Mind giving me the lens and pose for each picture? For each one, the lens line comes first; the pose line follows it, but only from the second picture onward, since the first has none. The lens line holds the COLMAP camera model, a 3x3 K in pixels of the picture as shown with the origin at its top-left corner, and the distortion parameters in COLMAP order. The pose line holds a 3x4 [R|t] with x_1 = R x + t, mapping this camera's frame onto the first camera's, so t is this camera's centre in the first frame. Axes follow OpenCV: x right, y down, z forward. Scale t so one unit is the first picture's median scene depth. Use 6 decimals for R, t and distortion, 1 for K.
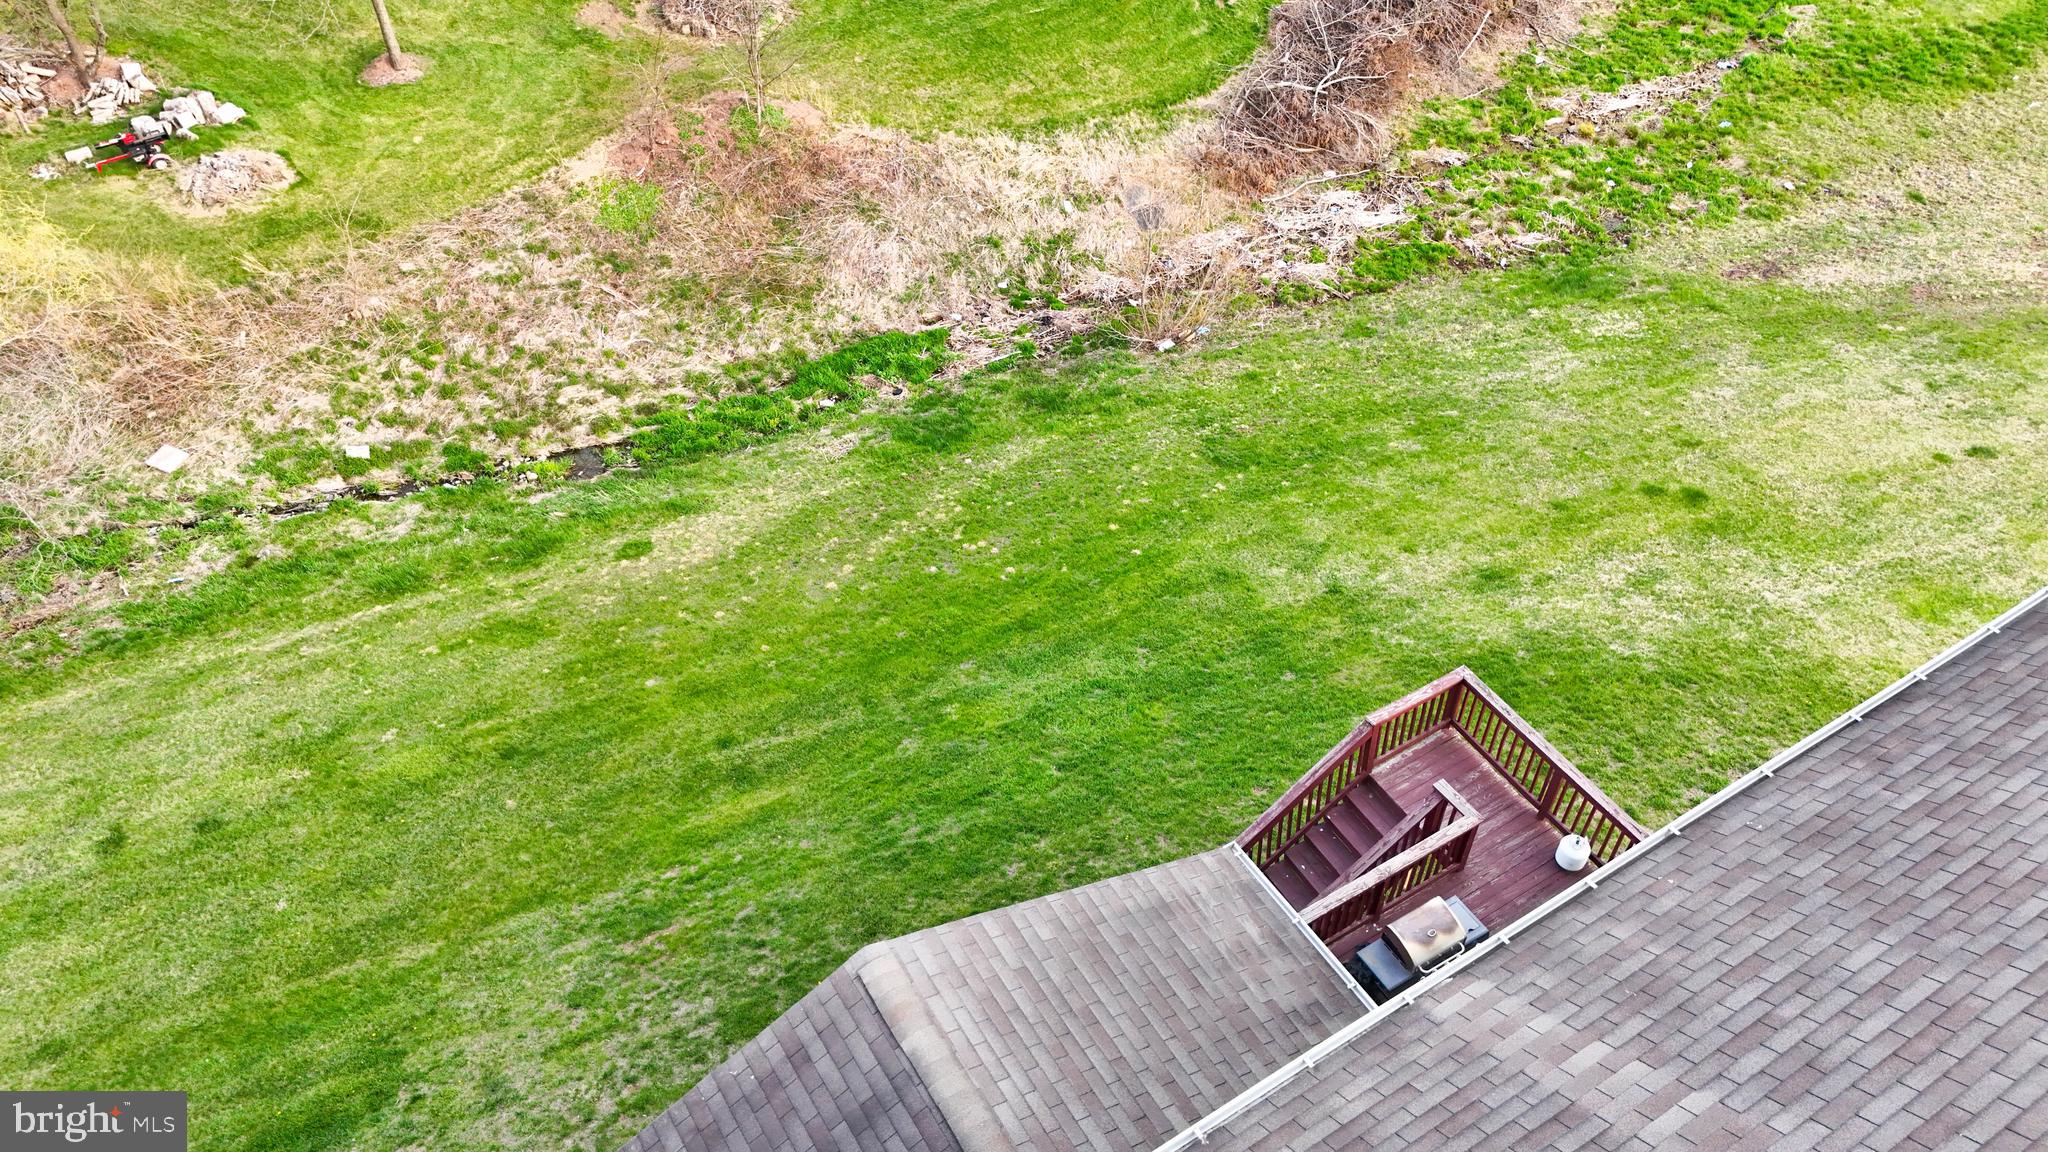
lens RADIAL K [[1509.9, 0, 1022.0], [0, 1509.9, 576.2], [0, 0, 1]] dist [0.081224, -0.079232]
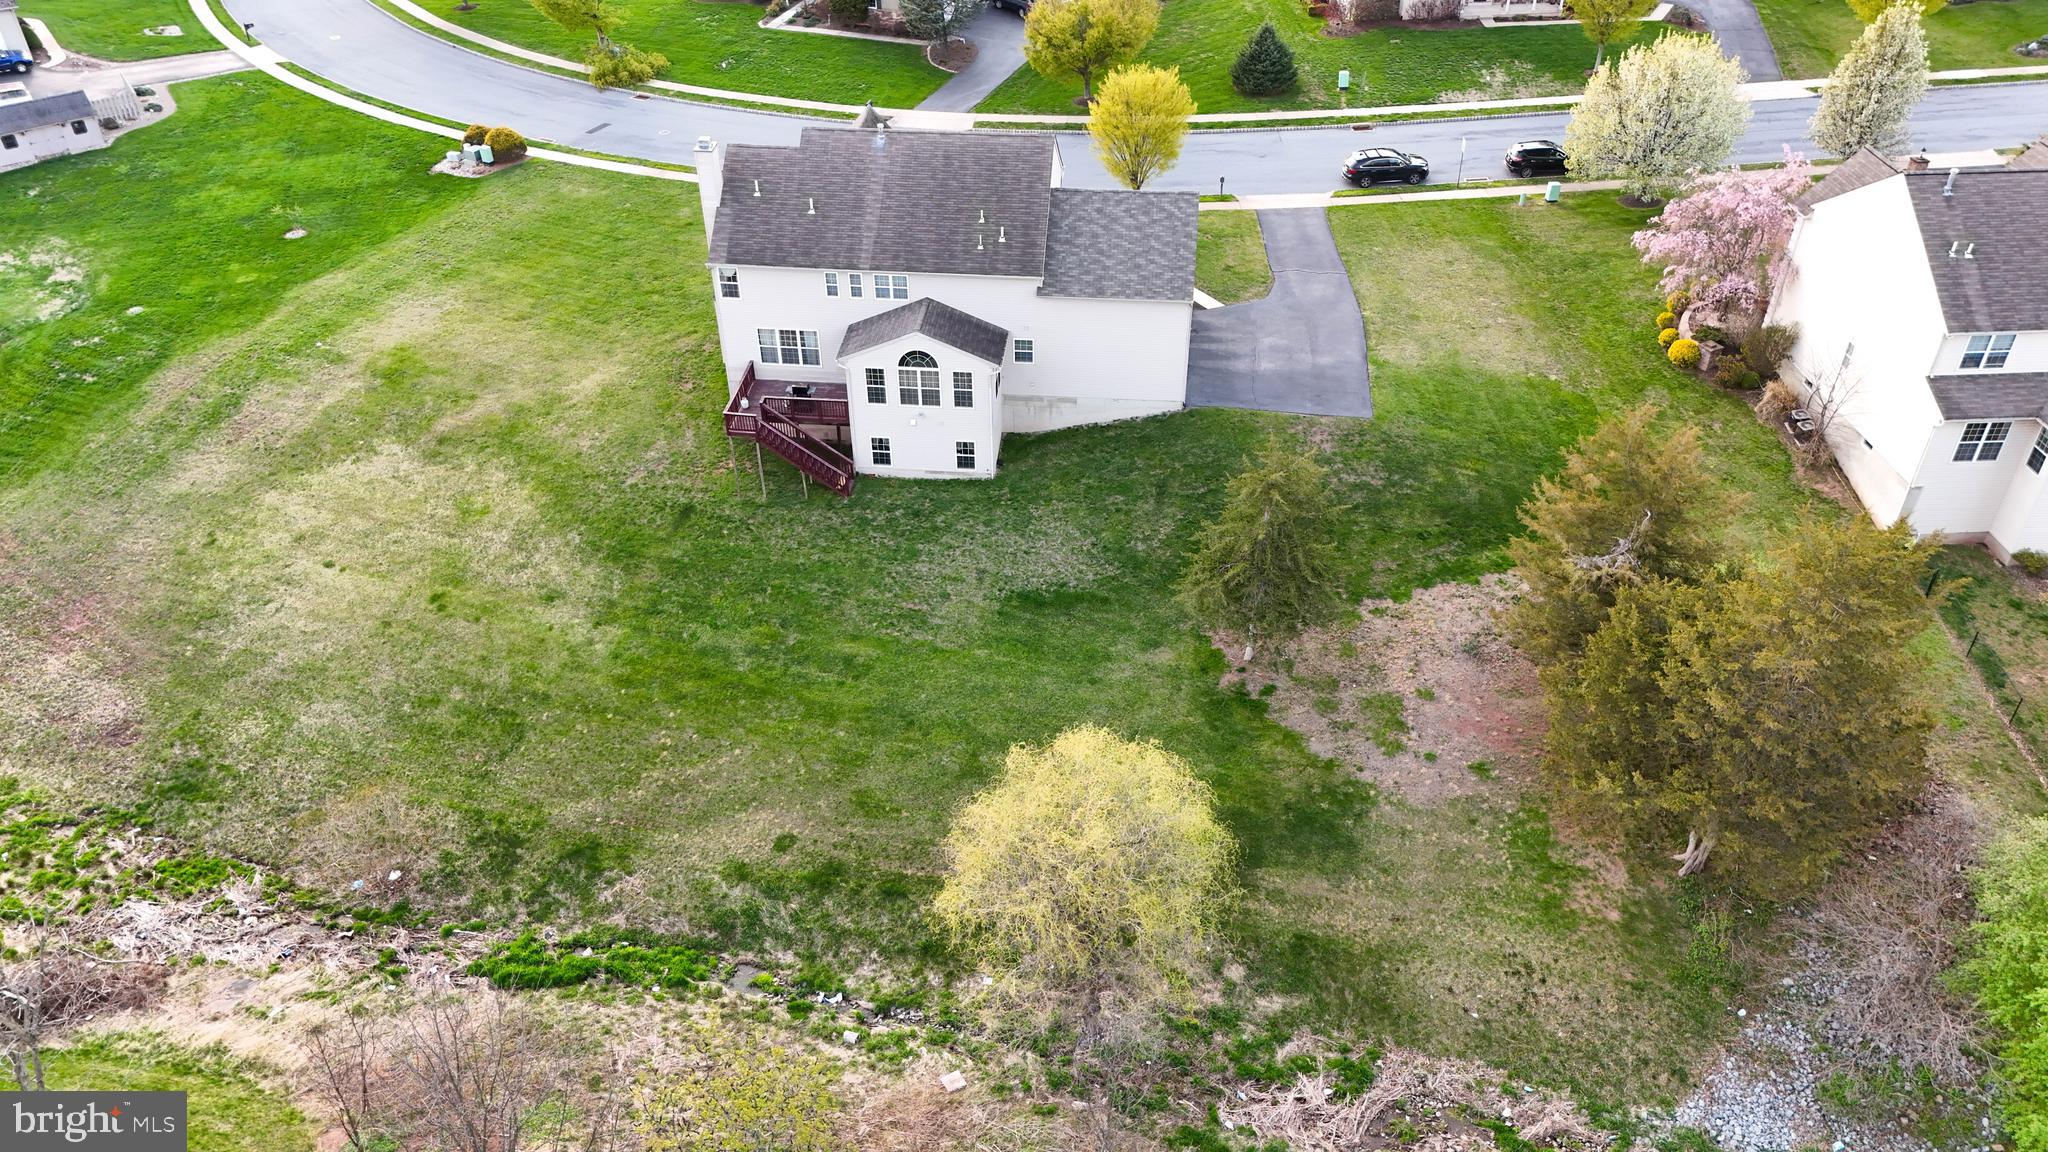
lens RADIAL K [[1509.9, 0, 1022.0], [0, 1509.9, 576.2], [0, 0, 1]] dist [0.081224, -0.079232]
pose [[-0.791514, -0.345085, 0.504402, -1.117657], [0.452118, 0.224693, 0.863193, -1.323750], [-0.411211, 0.911279, -0.021828, 0.559728]]
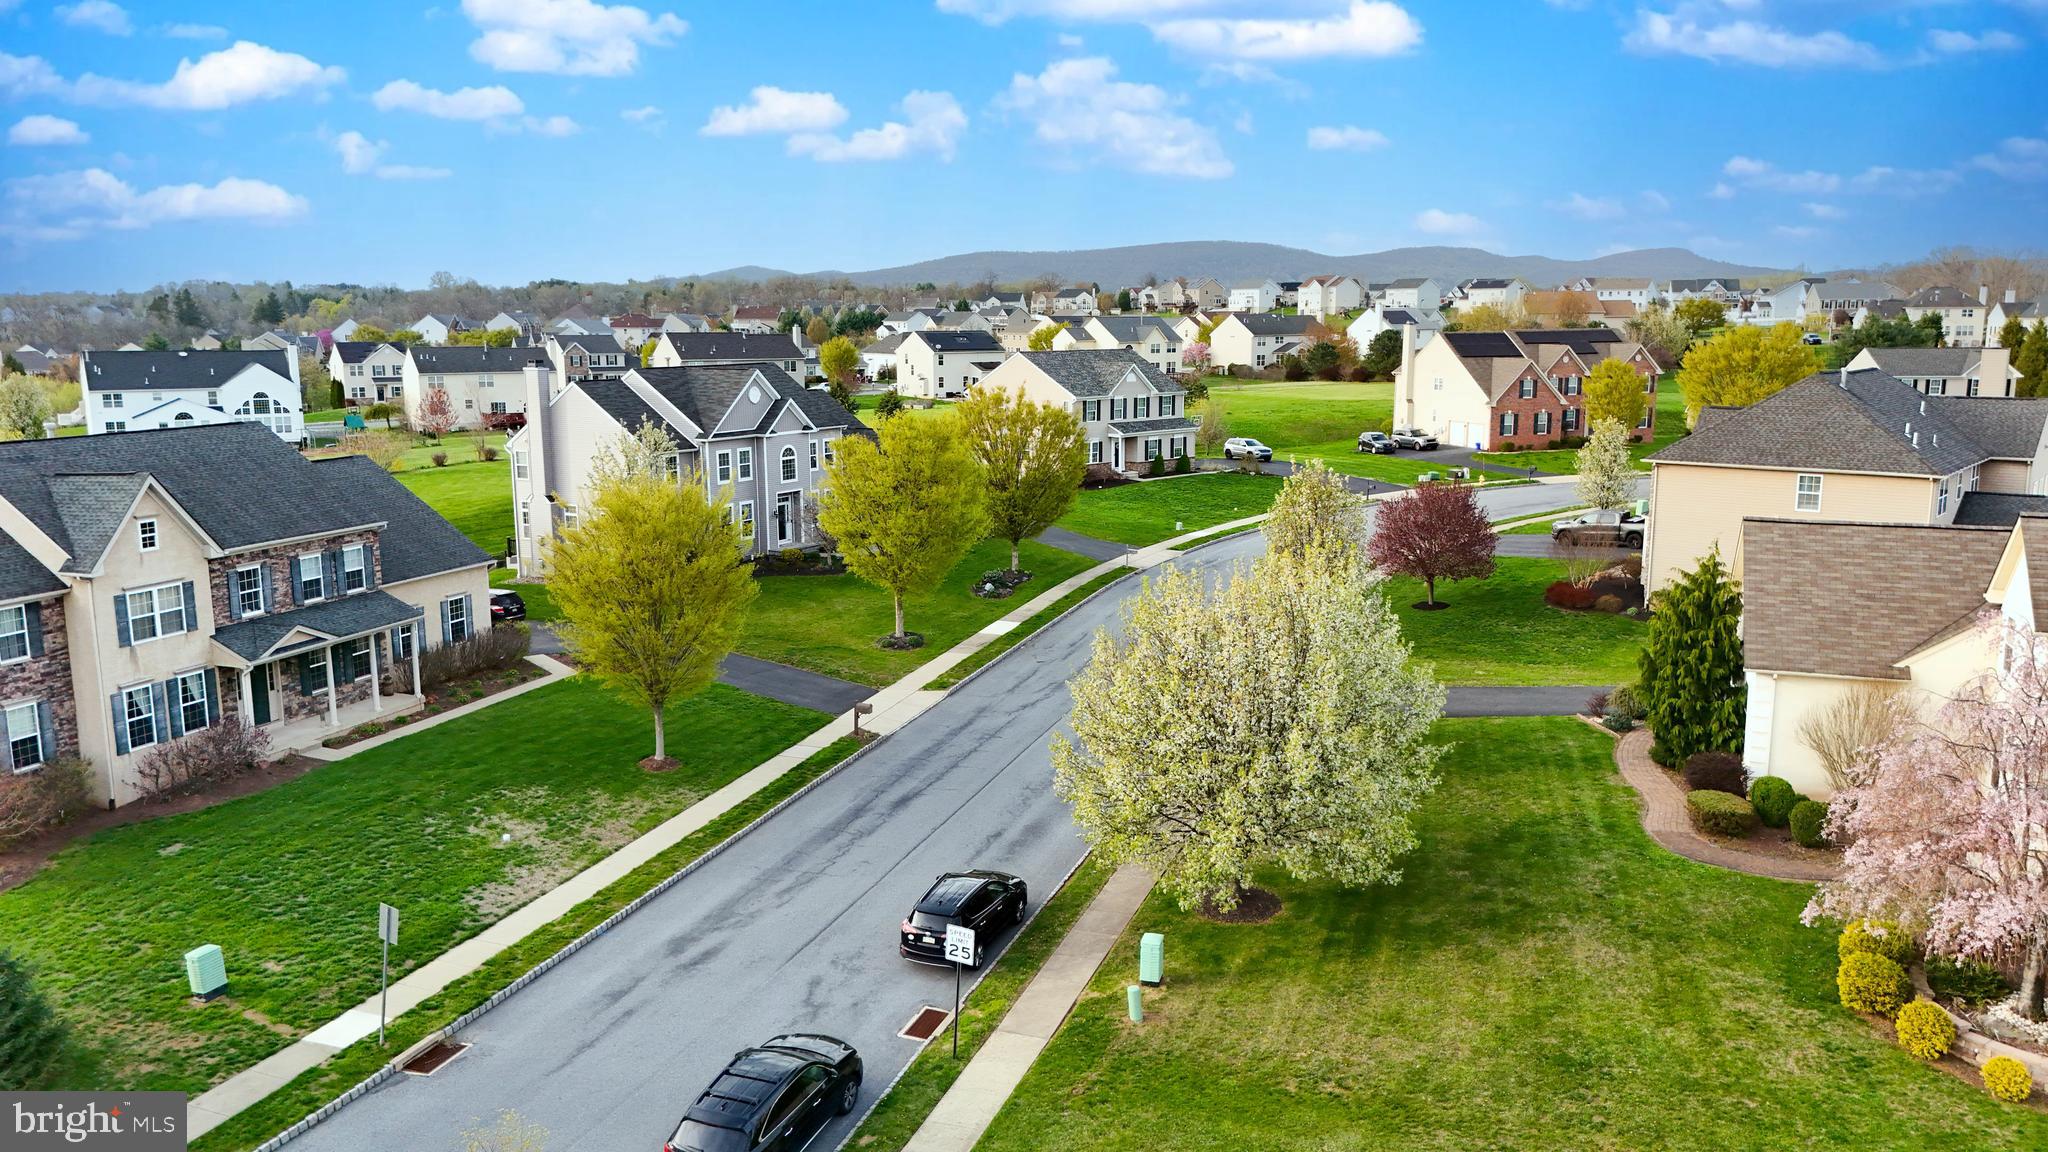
lens RADIAL K [[1509.9, 0, 1022.0], [0, 1509.9, 576.2], [0, 0, 1]] dist [0.081224, -0.079232]
pose [[-0.873384, 0.102839, -0.476051, 0.155860], [-0.337420, 0.577095, 0.743713, 0.159058], [0.351209, 0.810176, -0.469326, -0.160229]]
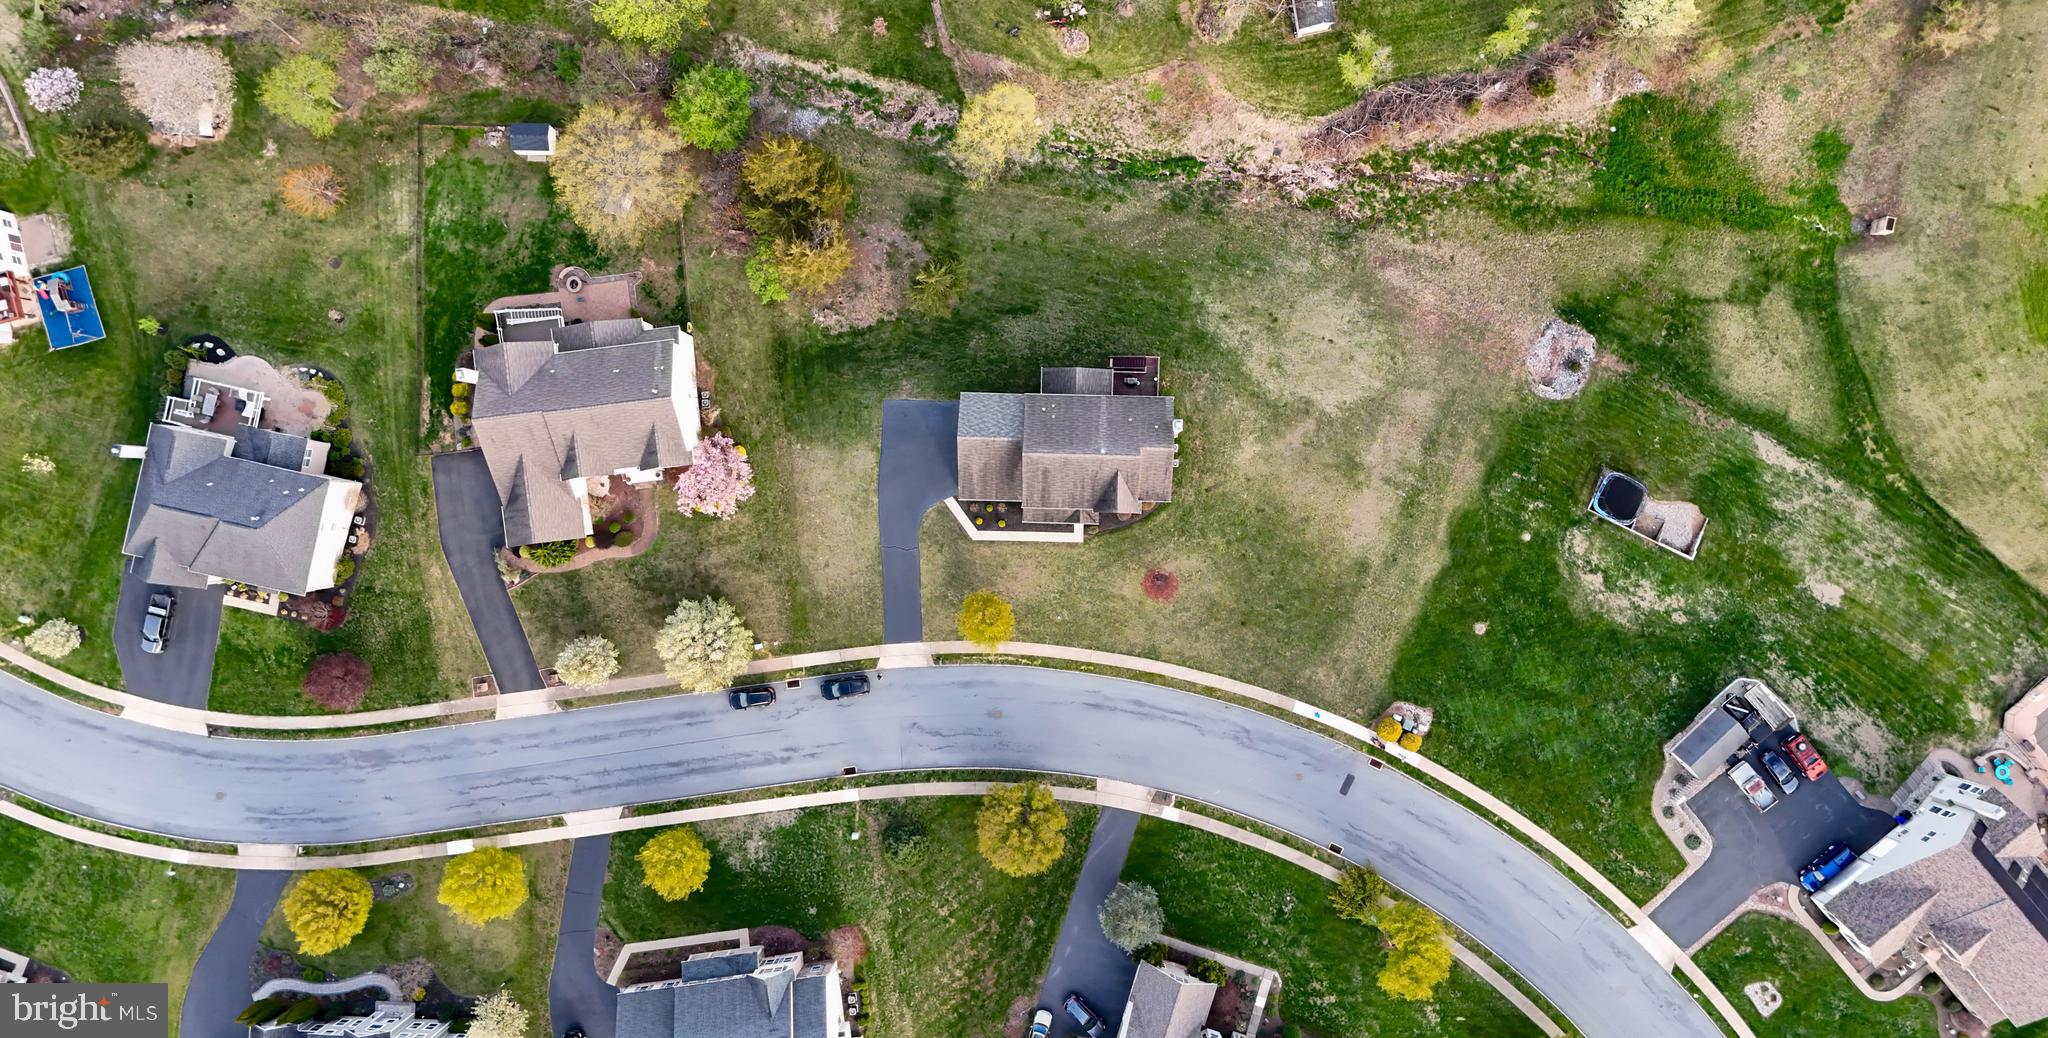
lens RADIAL K [[1614.9, 0, 1024.0], [0, 1614.9, 519.0], [0, 0, 1]] dist [0.106183, -0.000961]
pose [[0.835089, 0.550110, -0.002091, 0.084246], [-0.384409, 0.586259, 0.713113, -2.796550], [0.393517, -0.594709, 0.701046, -3.116726]]
